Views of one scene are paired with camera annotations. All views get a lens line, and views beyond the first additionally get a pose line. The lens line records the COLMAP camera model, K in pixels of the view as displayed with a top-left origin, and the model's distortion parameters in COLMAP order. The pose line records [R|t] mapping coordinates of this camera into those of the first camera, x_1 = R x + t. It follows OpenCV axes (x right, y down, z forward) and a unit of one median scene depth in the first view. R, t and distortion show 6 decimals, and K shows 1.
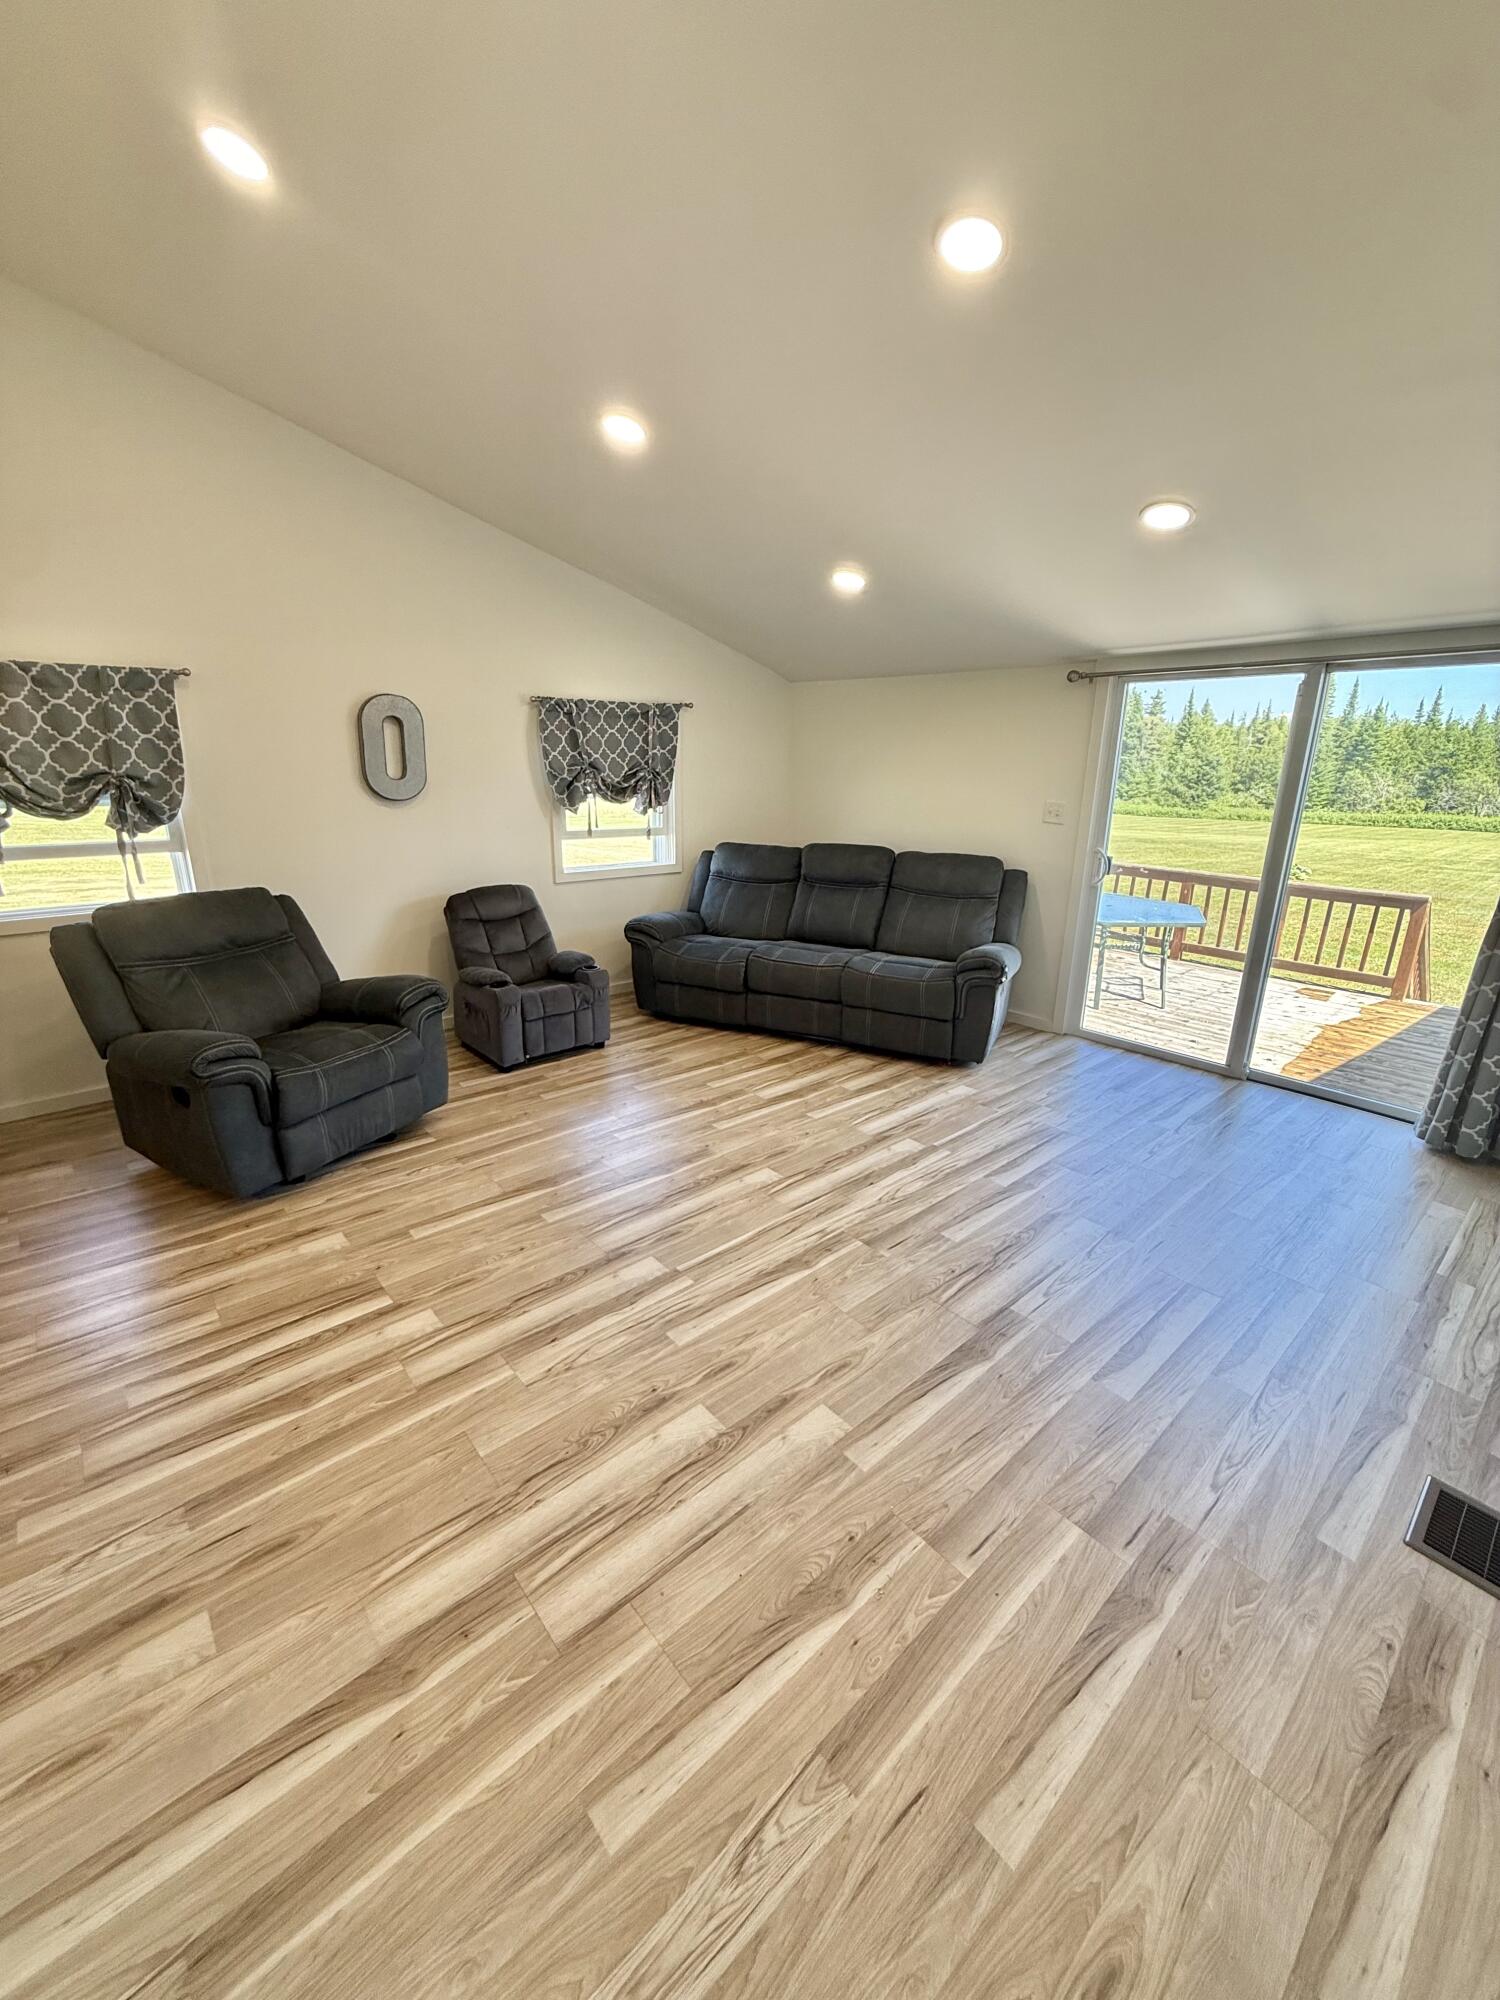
lens RADIAL K [[796.2, 0, 751.1], [0, 796.2, 999.6], [0, 0, 1]] dist [0.000393, -0.000565]
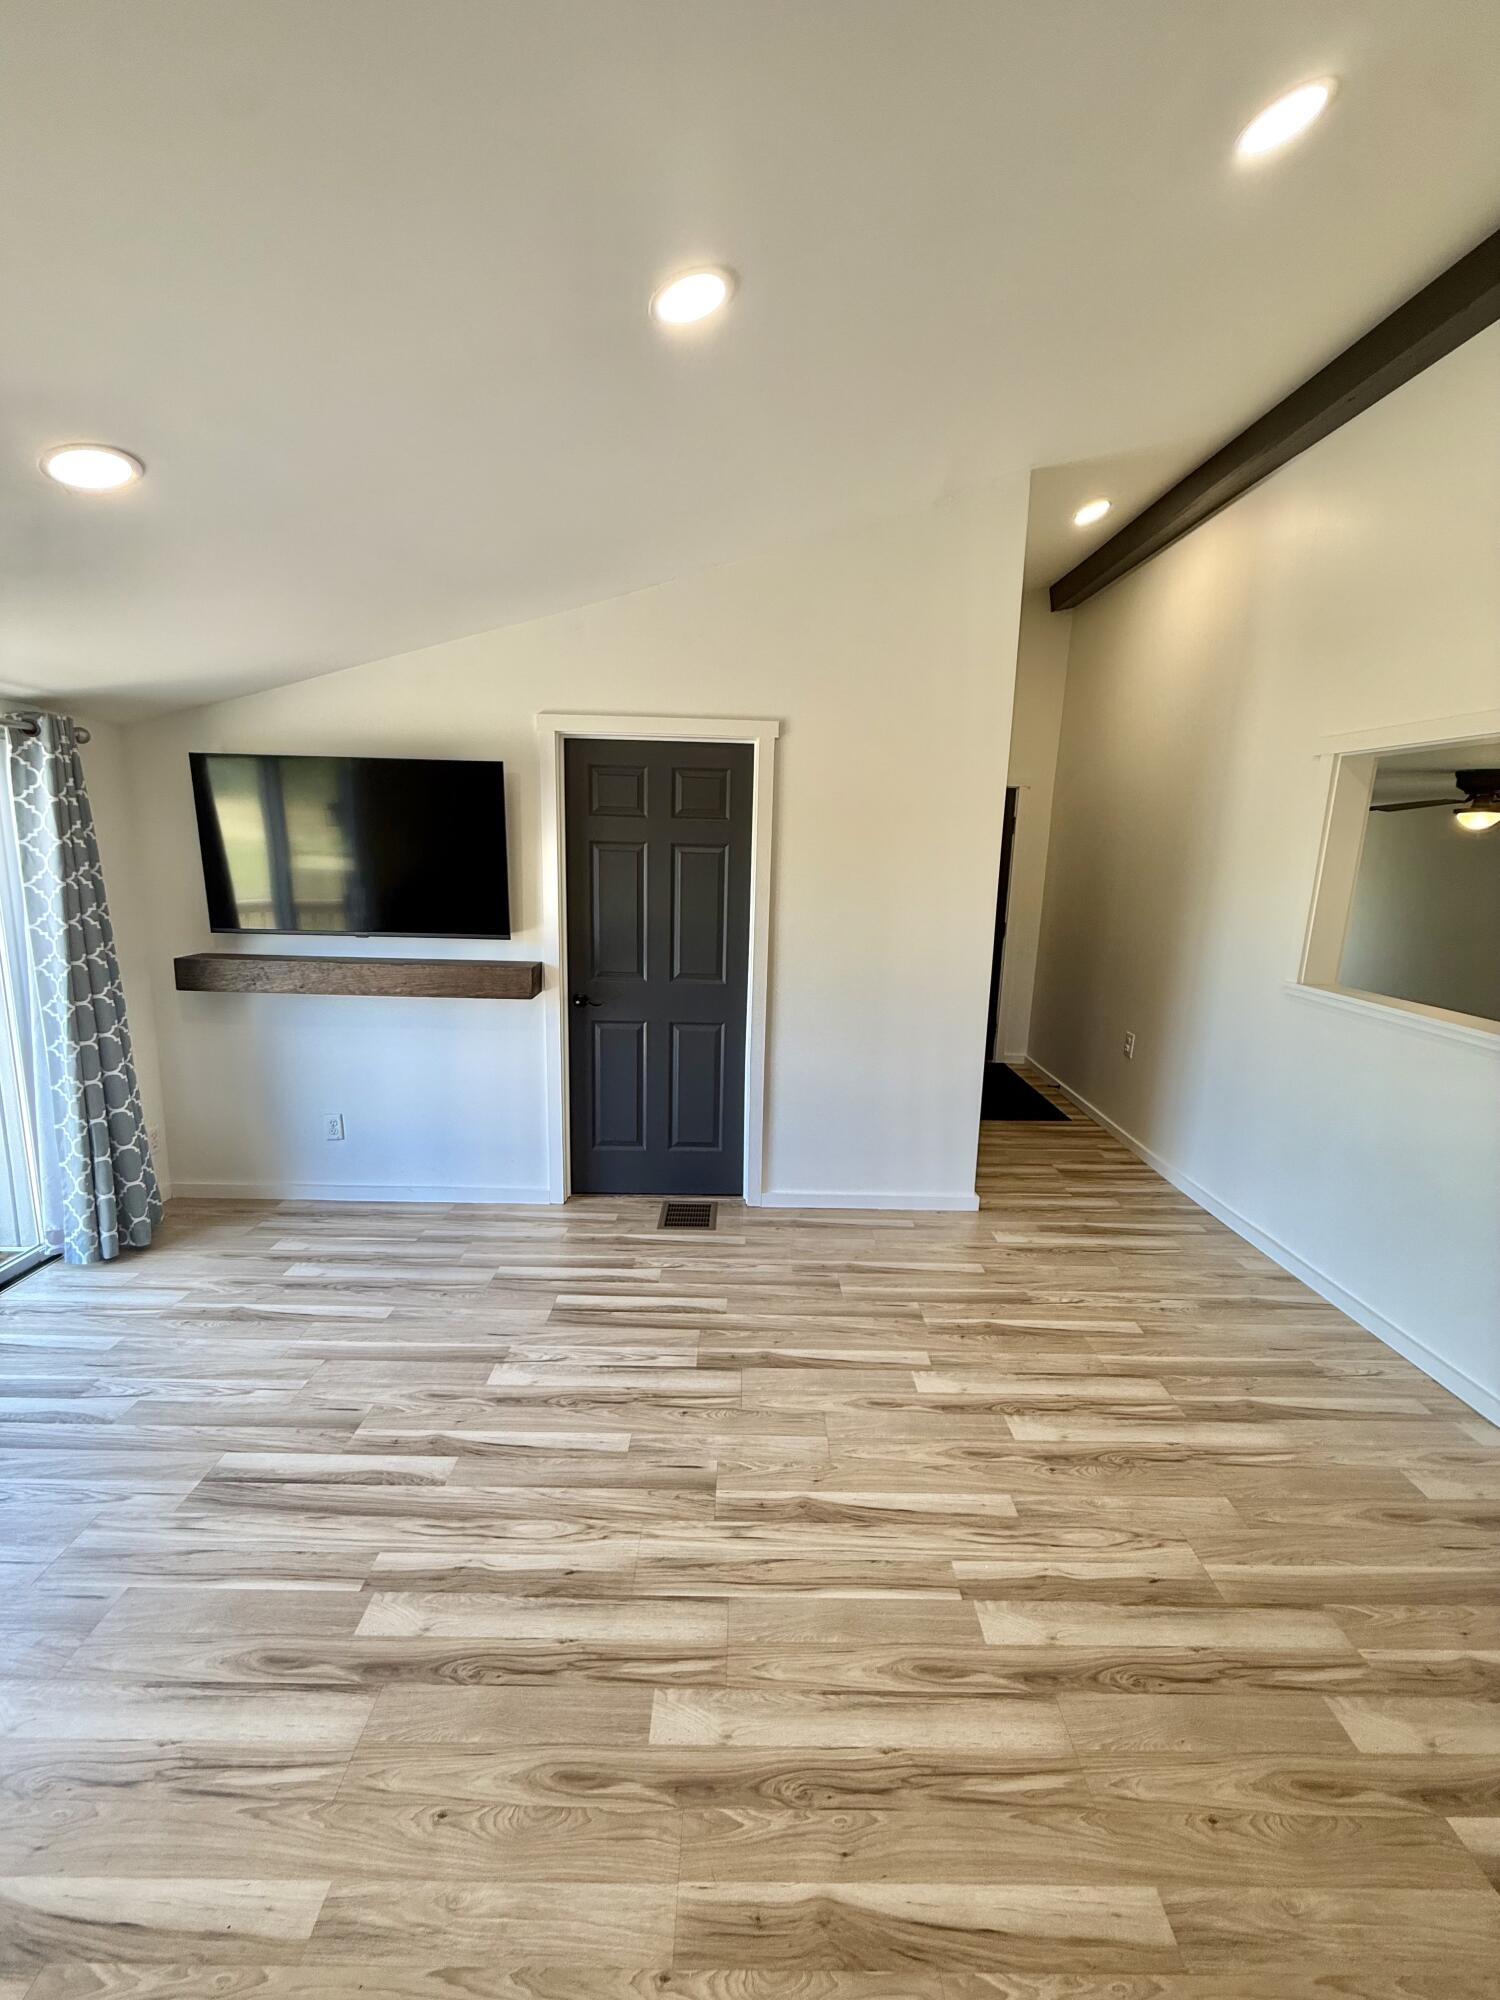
lens RADIAL K [[796.2, 0, 749.0], [0, 796.2, 998.2], [0, 0, 1]] dist [0.000393, -0.000565]
pose [[-0.753730, -0.149302, 0.640000, -0.289195], [0.160126, 0.902779, 0.399186, -0.403497], [-0.637378, 0.403359, -0.656545, 1.222733]]
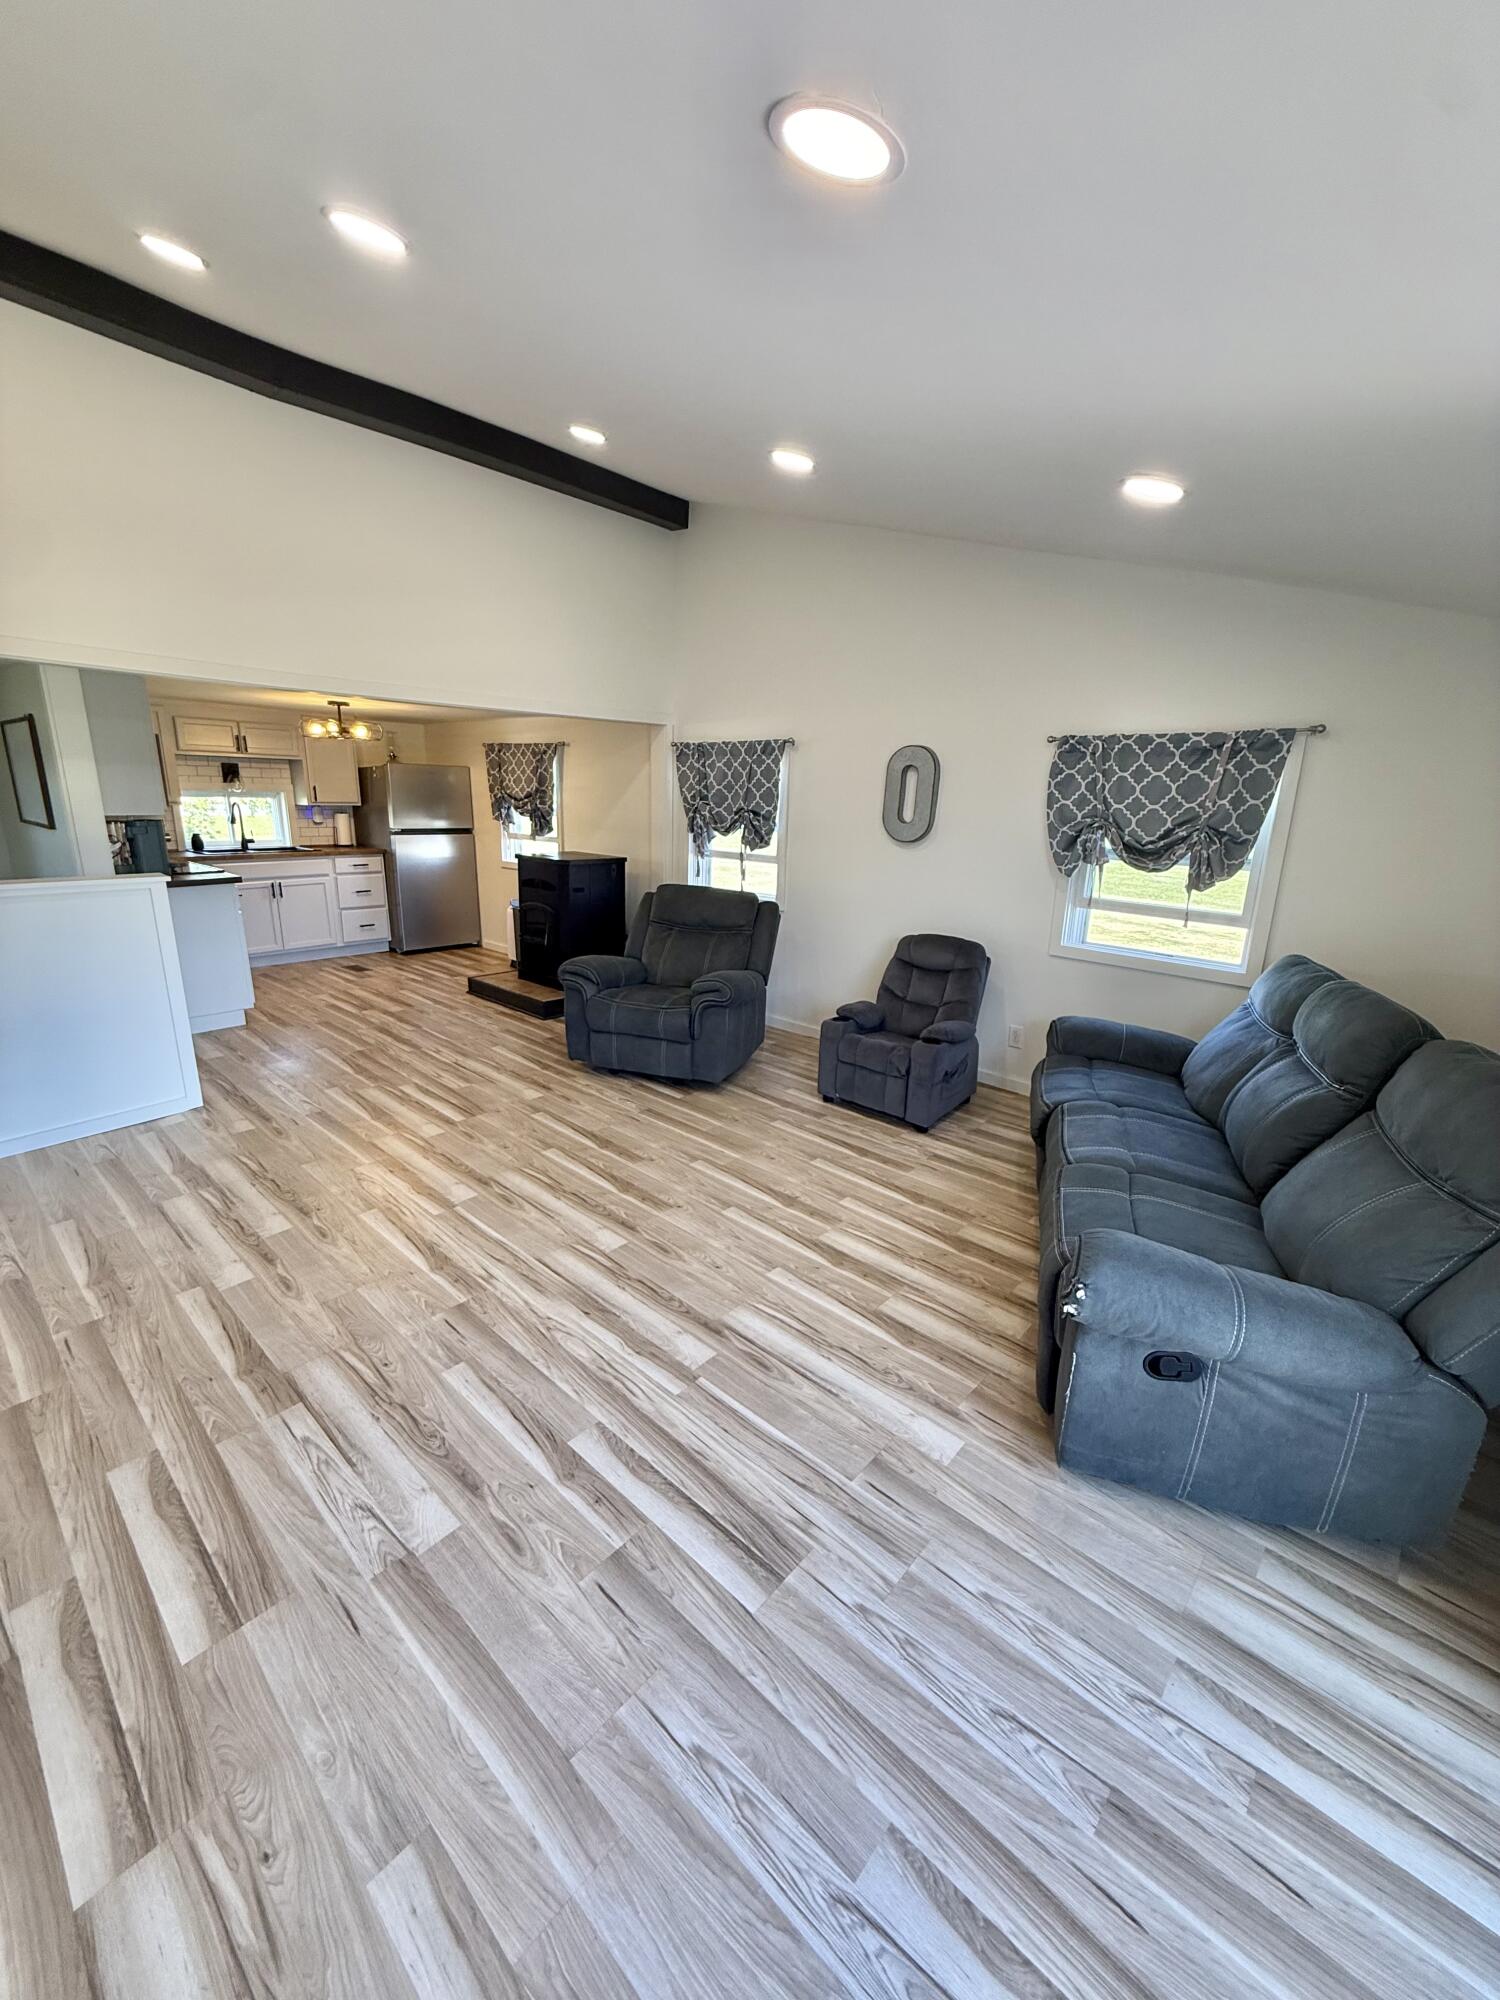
lens RADIAL K [[796.2, 0, 753.0], [0, 796.2, 1002.6], [0, 0, 1]] dist [0.000393, -0.000565]
pose [[0.123959, 0.250008, -0.960276, 0.944475], [-0.310700, 0.928857, 0.201721, -0.303850], [0.942390, 0.273352, 0.192818, 0.989344]]
